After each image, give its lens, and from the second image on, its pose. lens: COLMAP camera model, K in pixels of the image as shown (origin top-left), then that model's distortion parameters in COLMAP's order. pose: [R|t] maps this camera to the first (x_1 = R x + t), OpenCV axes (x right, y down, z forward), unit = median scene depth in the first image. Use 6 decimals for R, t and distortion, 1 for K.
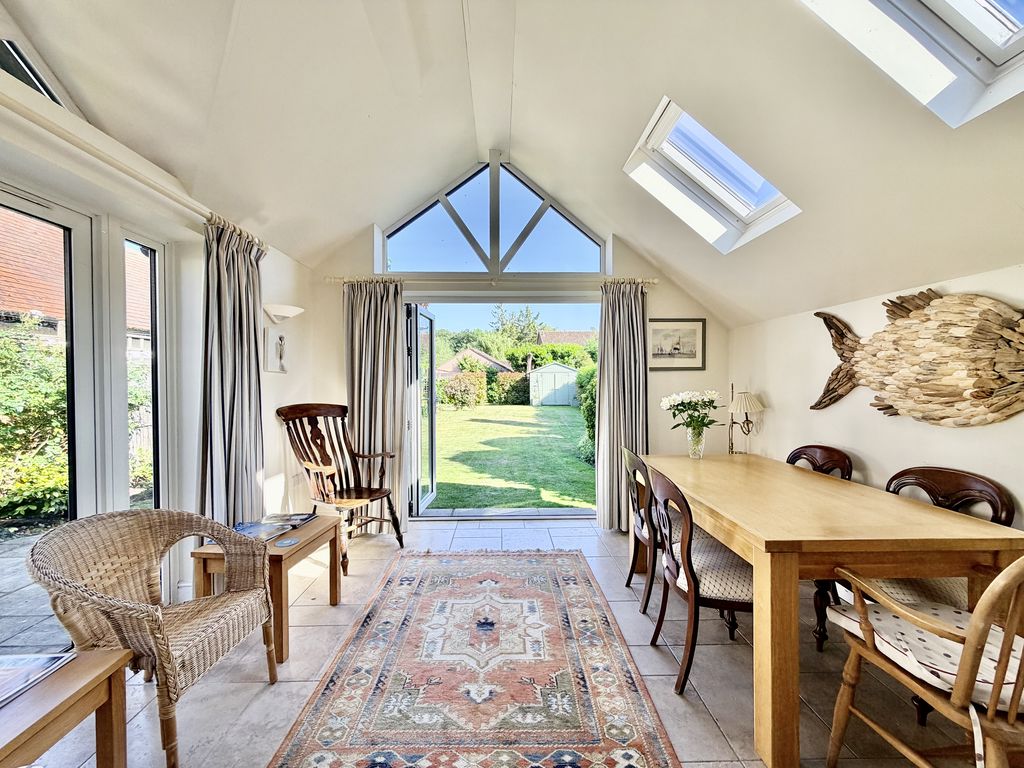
lens RADIAL K [[407.1, 0, 510.8], [0, 407.1, 385.5], [0, 0, 1]] dist [0.000422, -0.000068]
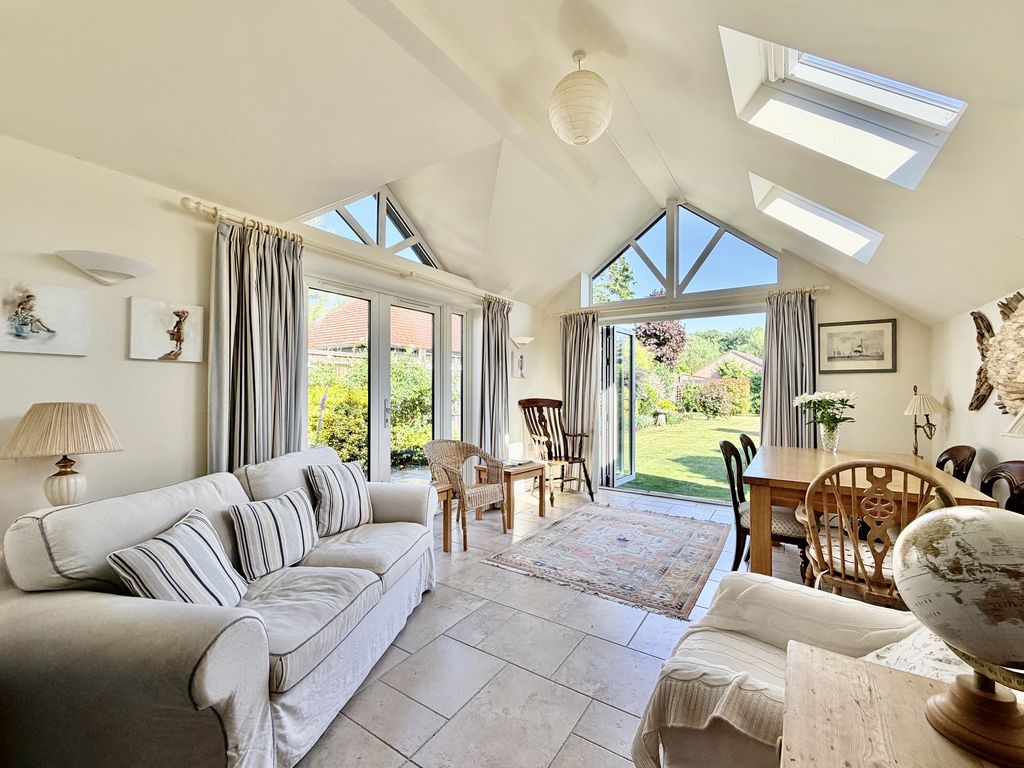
lens RADIAL K [[426.9, 0, 512.0], [0, 426.9, 384.0], [0, 0, 1]] dist [0.000858, 0.000036]
pose [[0.823980, -0.000774, -0.566619, 0.335802], [-0.011810, 0.999758, -0.018540, 0.021818], [0.566496, 0.021968, 0.823772, -0.382144]]
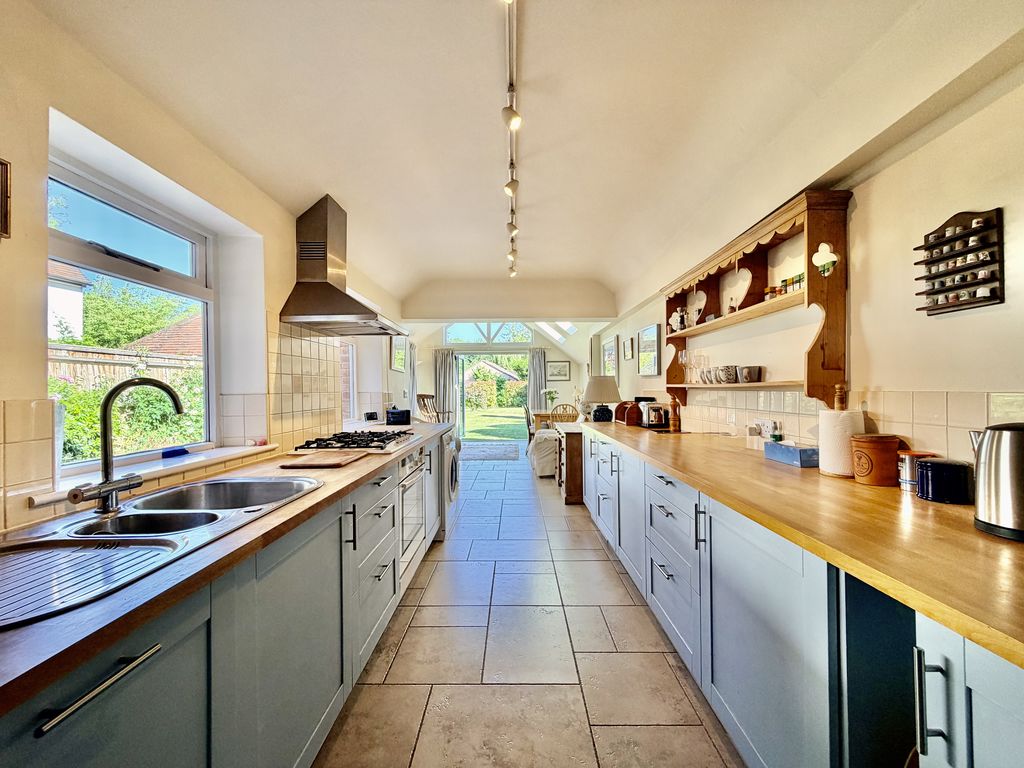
lens RADIAL K [[407.1, 0, 510.8], [0, 407.1, 385.5], [0, 0, 1]] dist [0.000422, -0.000068]
pose [[0.999389, -0.004558, -0.034662, 0.211279], [0.003861, 0.999790, -0.020139, 0.046710], [0.034746, 0.019992, 0.999196, -1.780778]]
